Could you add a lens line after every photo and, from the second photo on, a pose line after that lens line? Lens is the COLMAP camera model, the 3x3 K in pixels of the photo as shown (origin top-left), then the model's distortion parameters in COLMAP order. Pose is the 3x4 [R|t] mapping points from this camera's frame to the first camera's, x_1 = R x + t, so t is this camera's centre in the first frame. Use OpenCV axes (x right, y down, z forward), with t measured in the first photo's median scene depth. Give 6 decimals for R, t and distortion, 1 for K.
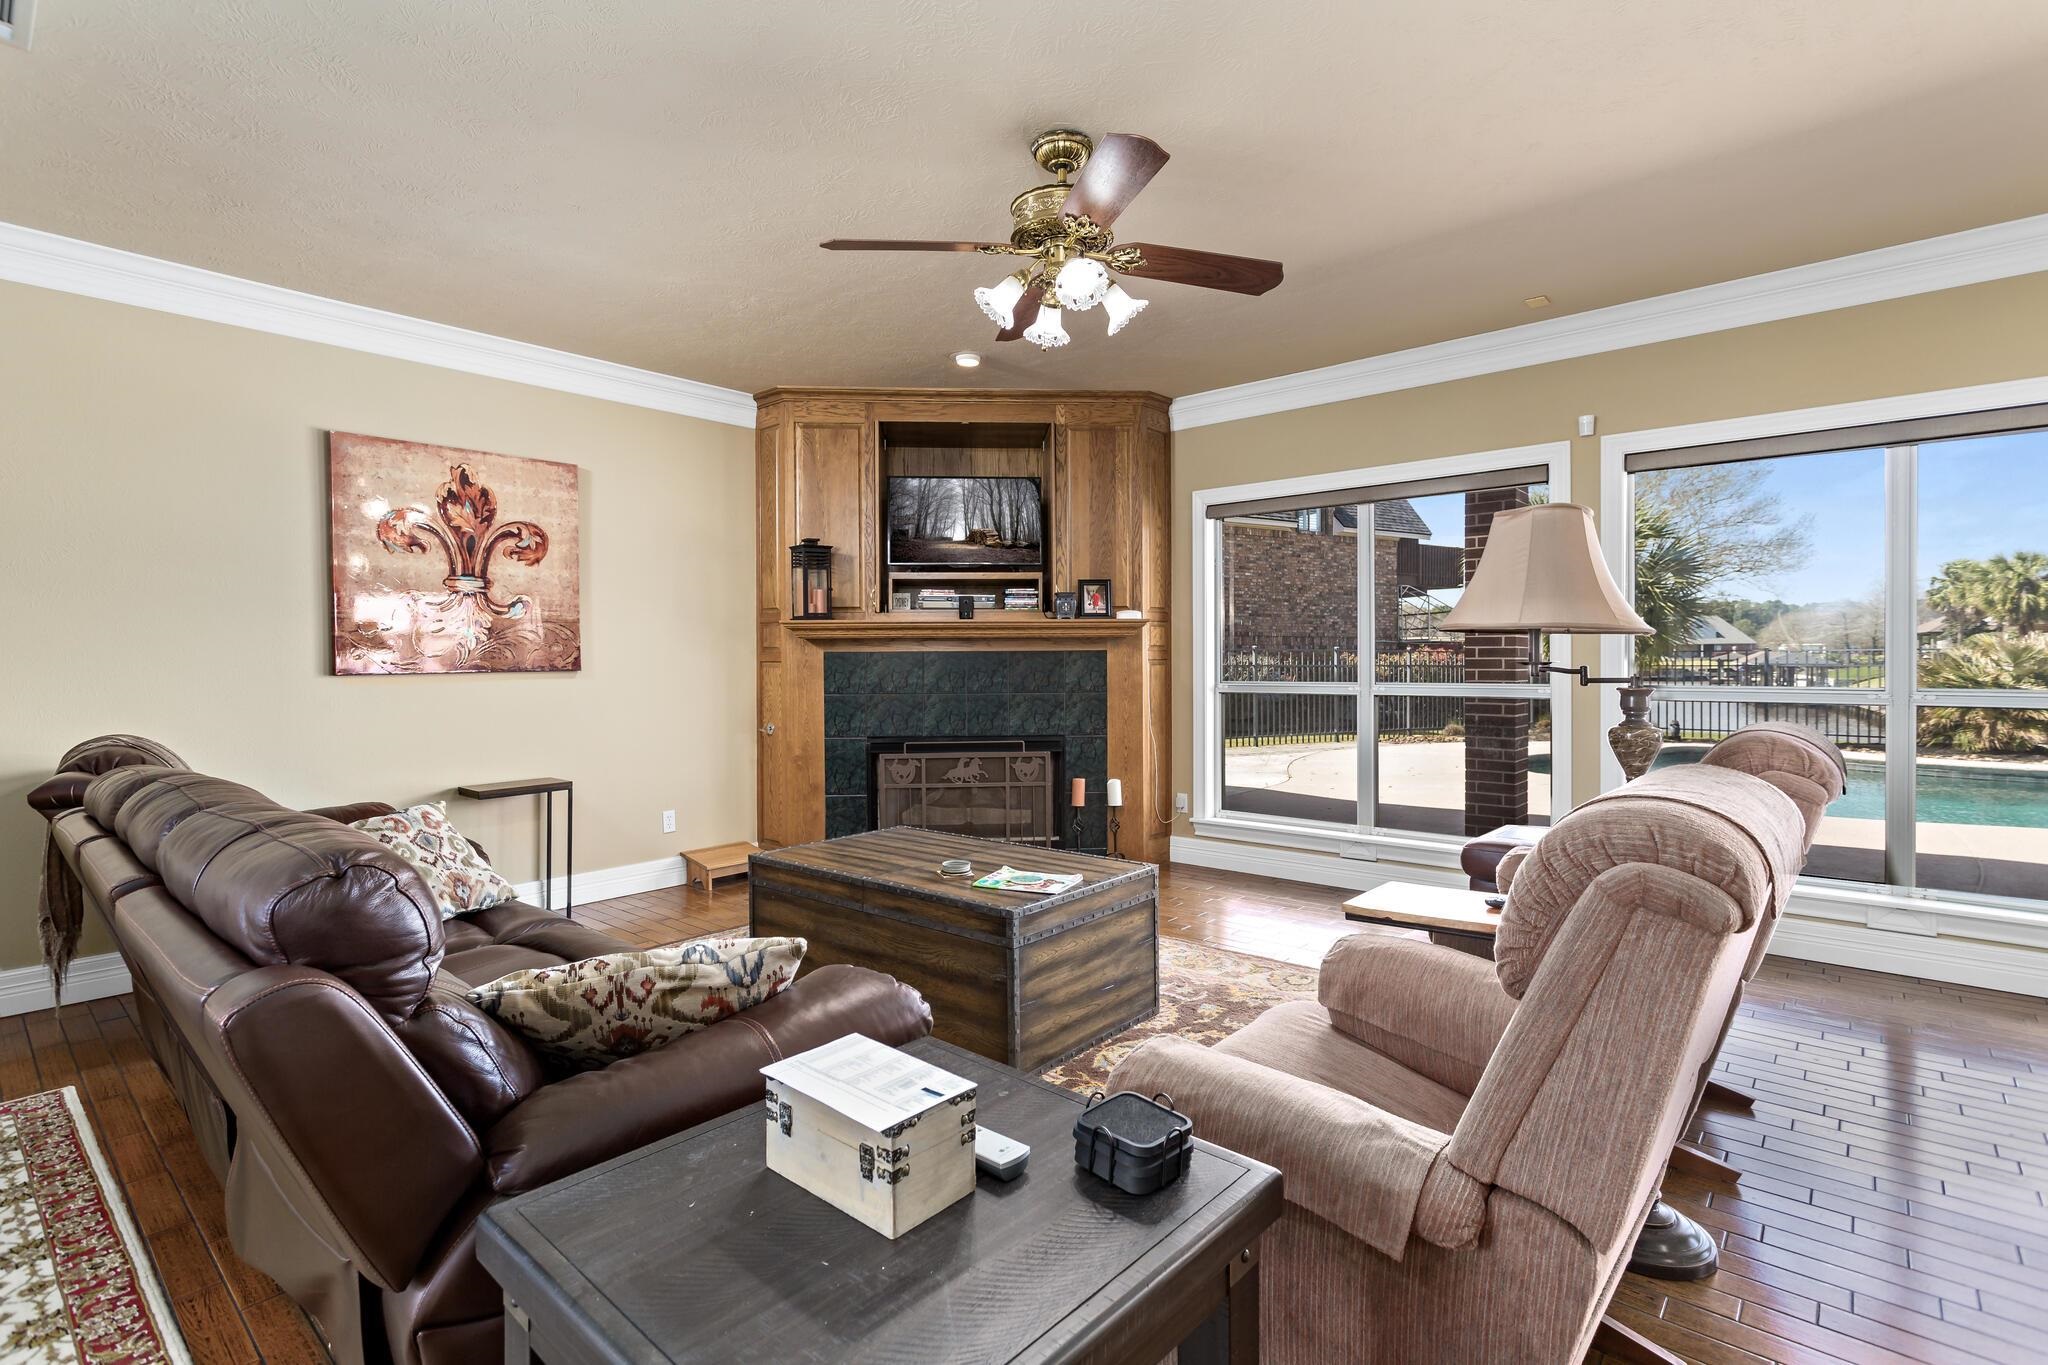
lens RADIAL K [[962.3, 0, 1020.1], [0, 962.3, 668.7], [0, 0, 1]] dist [-0.009354, 0.011960]
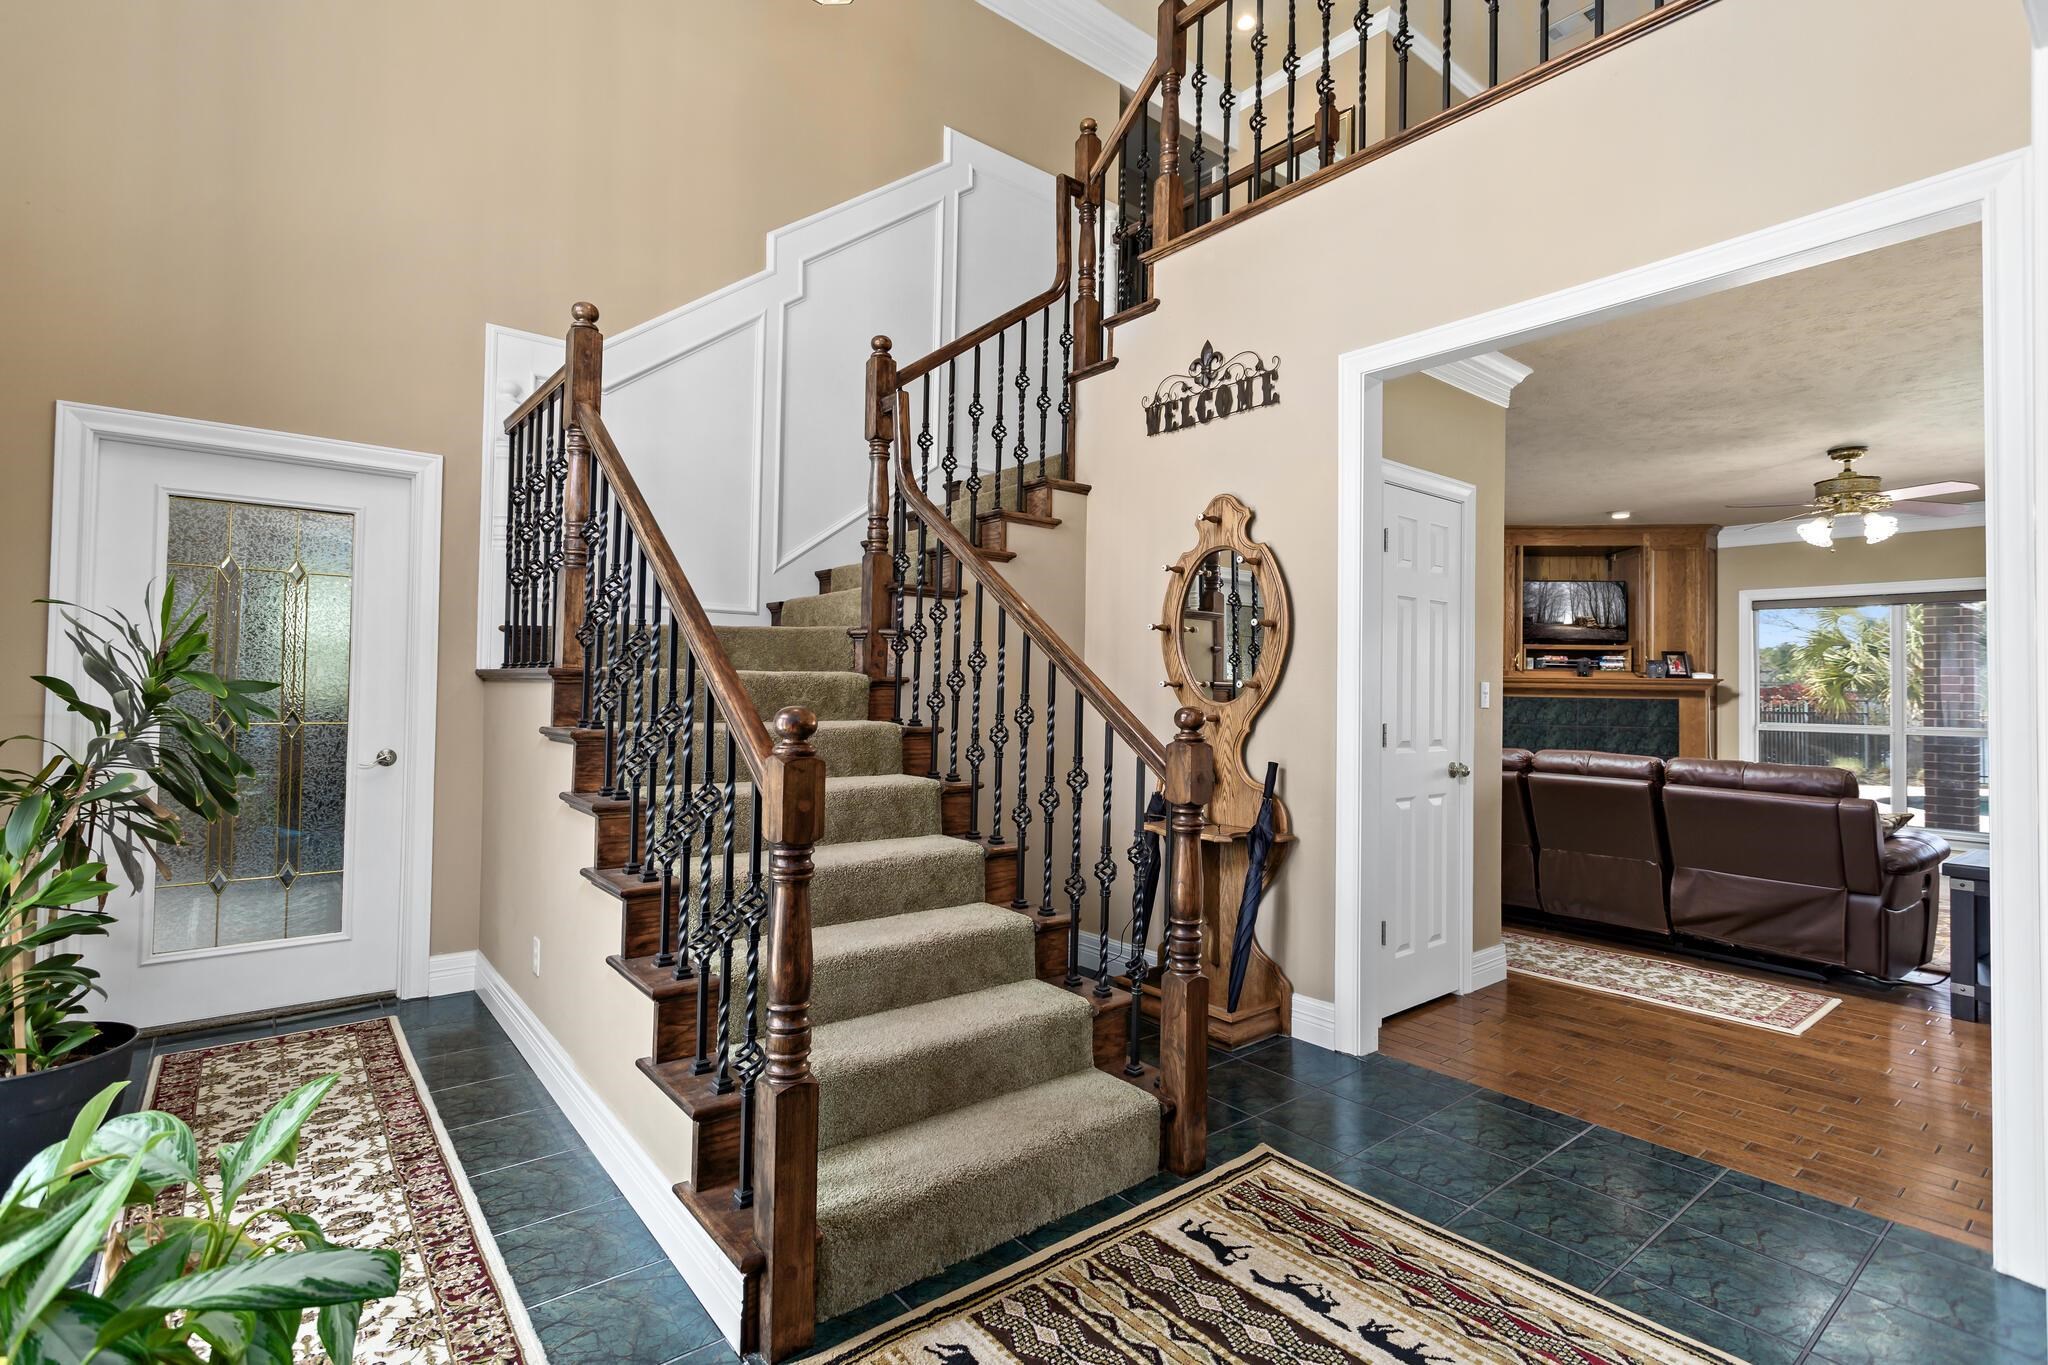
lens RADIAL K [[962.3, 0, 1020.1], [0, 962.3, 668.7], [0, 0, 1]] dist [-0.009354, 0.011960]
pose [[0.984466, 0.020486, -0.174376, -0.660027], [-0.025948, 0.999240, -0.029101, 0.003252], [0.173647, 0.033174, 0.984249, -0.636688]]
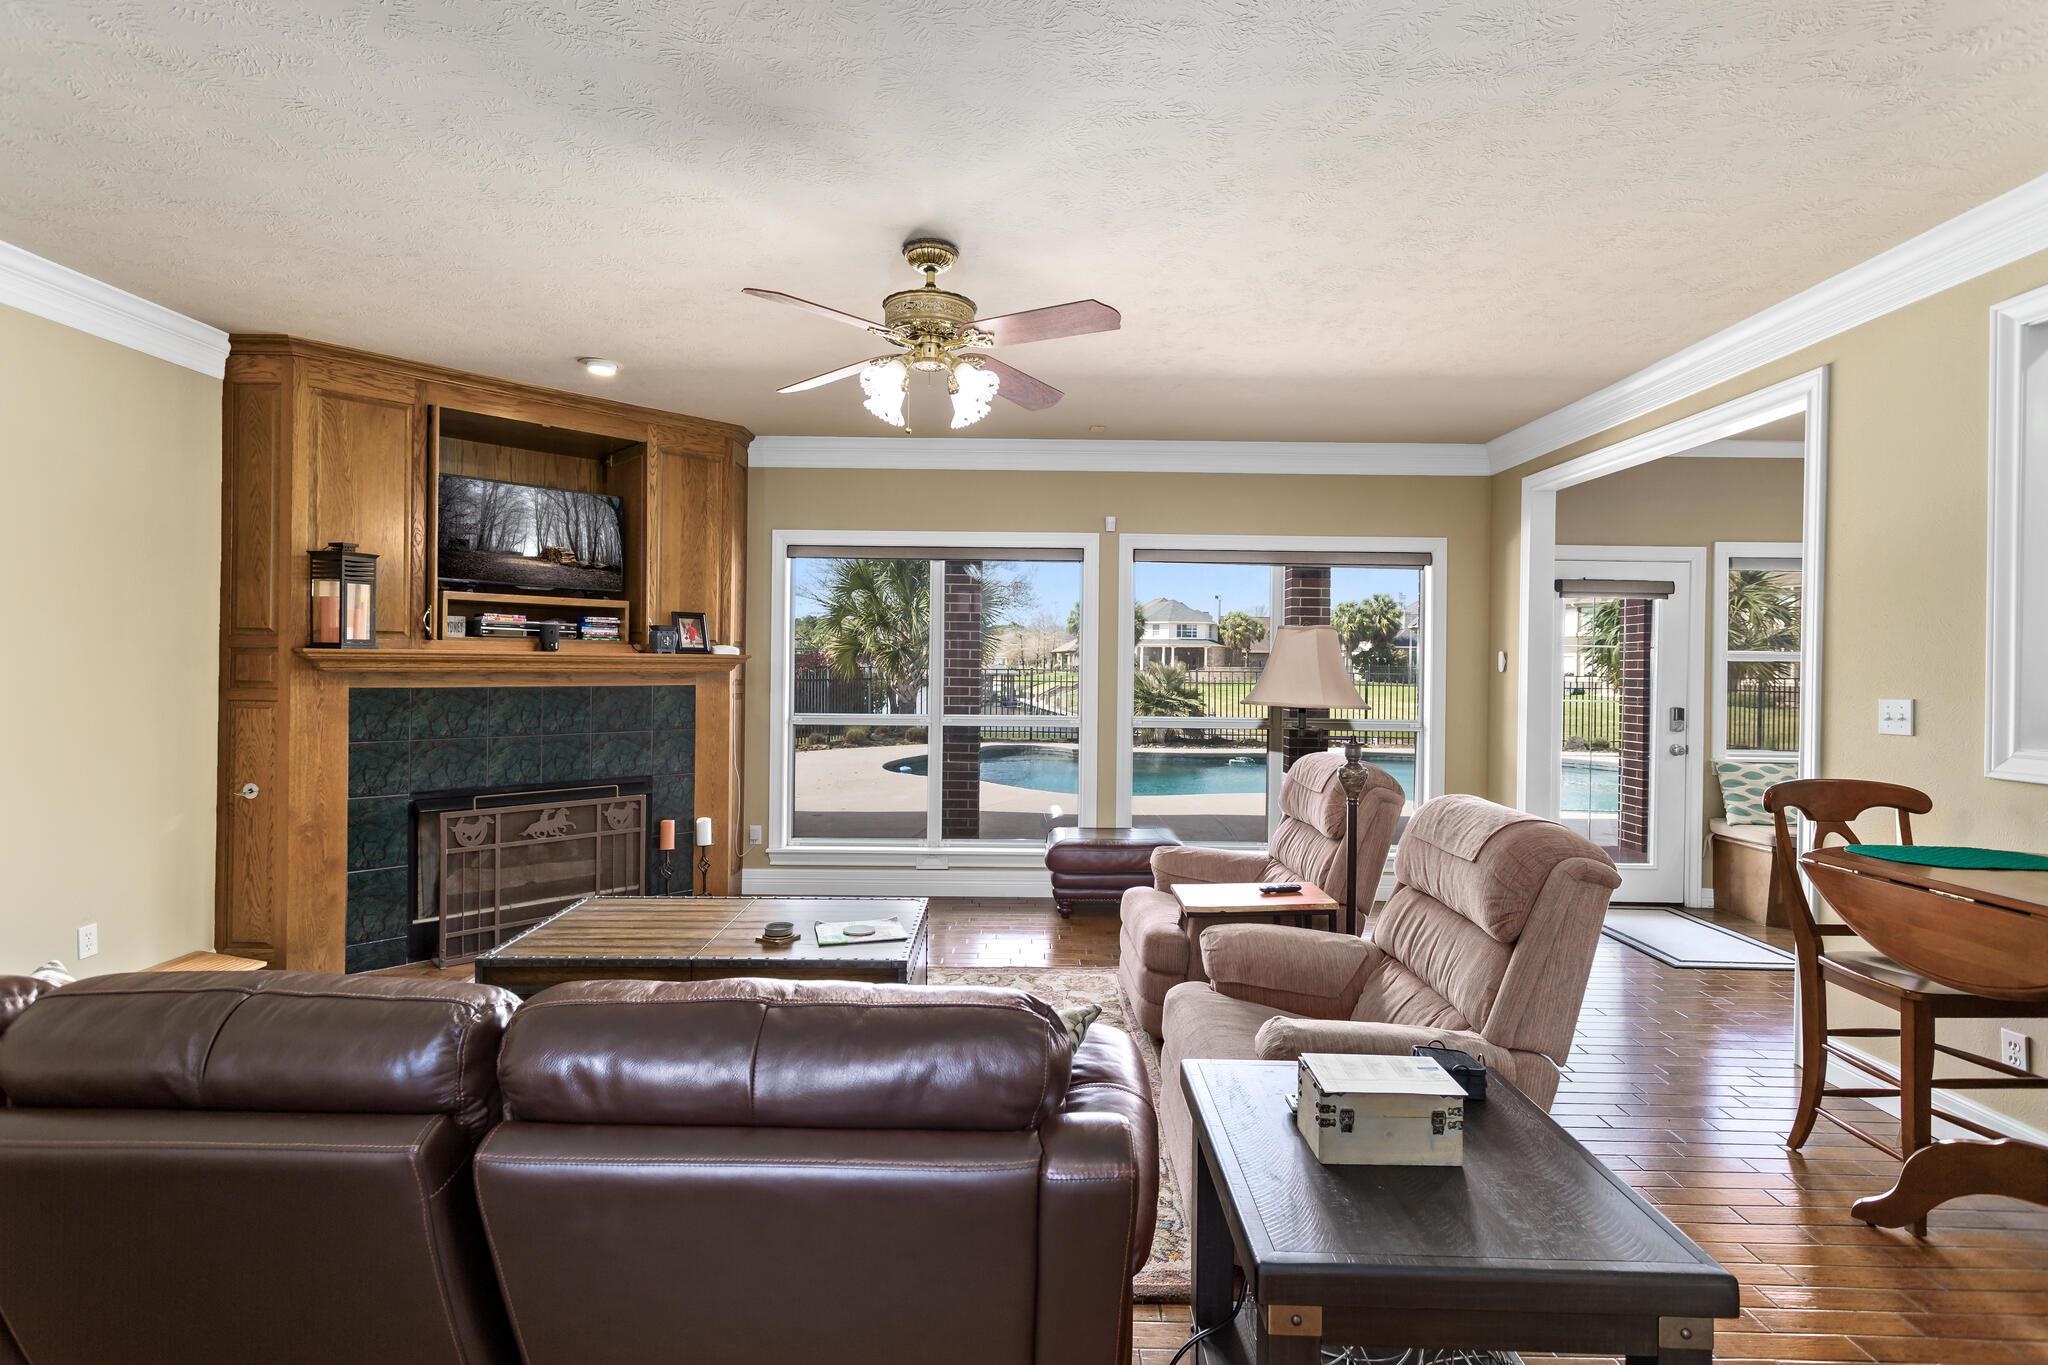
lens RADIAL K [[962.3, 0, 1020.1], [0, 962.3, 668.7], [0, 0, 1]] dist [-0.009354, 0.011960]
pose [[0.755207, 0.011475, 0.655386, -0.303645], [-0.008995, 0.999934, -0.007143, -0.032329], [-0.655425, -0.000500, 0.755260, 0.055658]]
